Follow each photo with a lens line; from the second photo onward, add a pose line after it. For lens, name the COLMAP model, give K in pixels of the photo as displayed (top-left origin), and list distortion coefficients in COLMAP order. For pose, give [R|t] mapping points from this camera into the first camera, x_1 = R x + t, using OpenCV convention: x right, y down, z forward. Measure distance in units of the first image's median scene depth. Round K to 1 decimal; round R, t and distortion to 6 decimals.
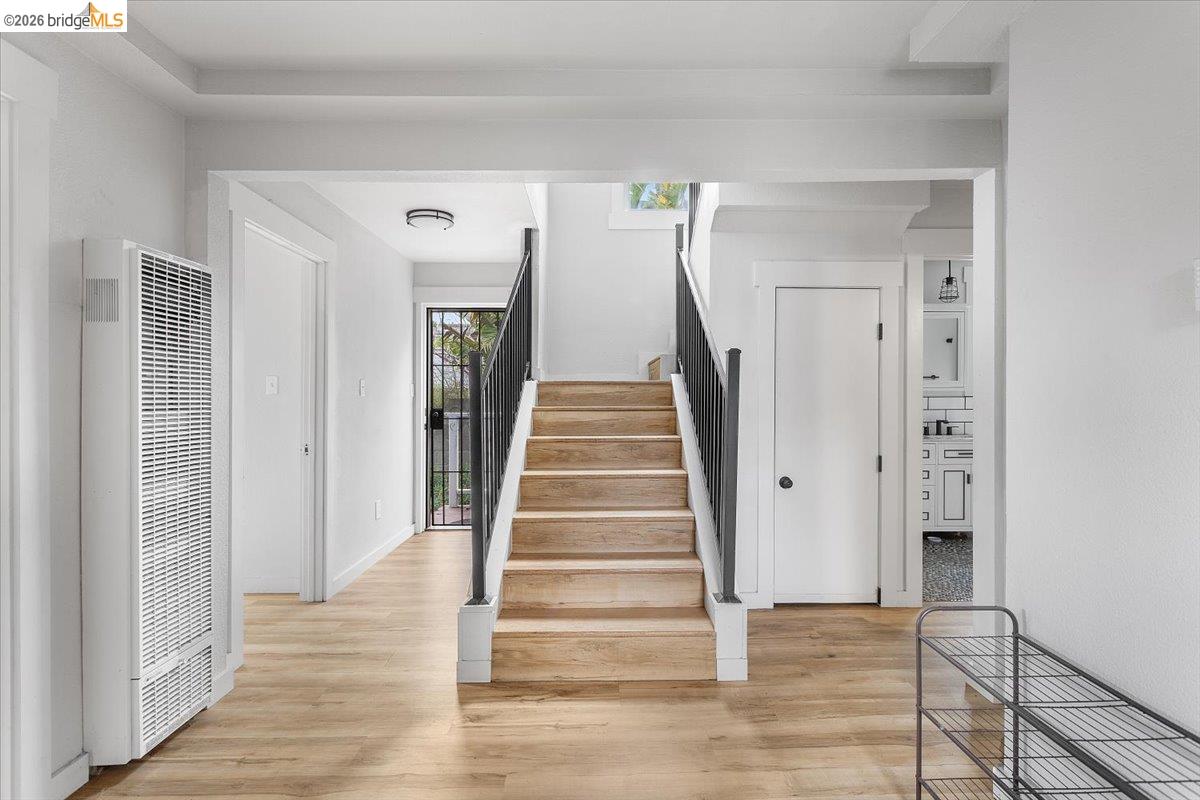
lens RADIAL K [[571.9, 0, 599.7], [0, 571.9, 401.5], [0, 0, 1]] dist [0.004841, 0.000247]
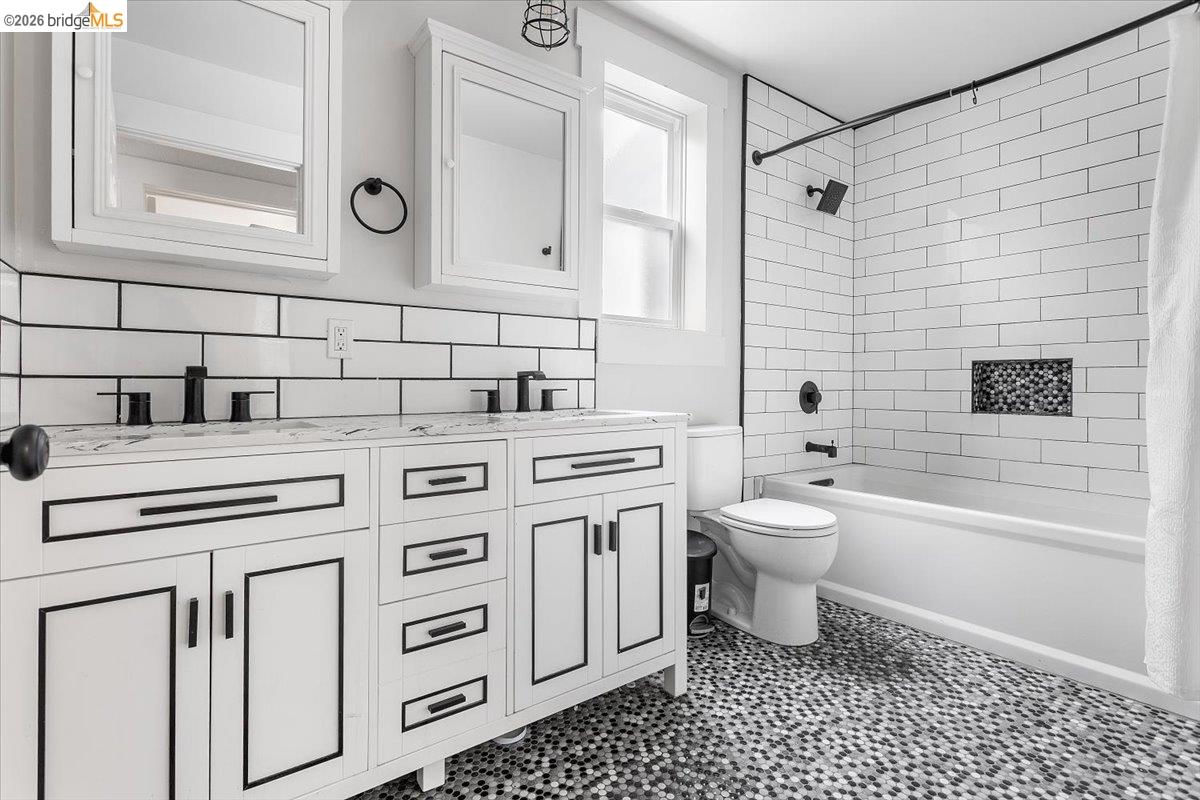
lens RADIAL K [[571.9, 0, 598.4], [0, 571.9, 393.1], [0, 0, 1]] dist [0.004841, 0.000247]
pose [[0.804101, -0.005039, 0.594472, 0.411408], [0.005631, 0.999984, 0.000859, 0.046825], [-0.594466, 0.002656, 0.804116, 0.673386]]
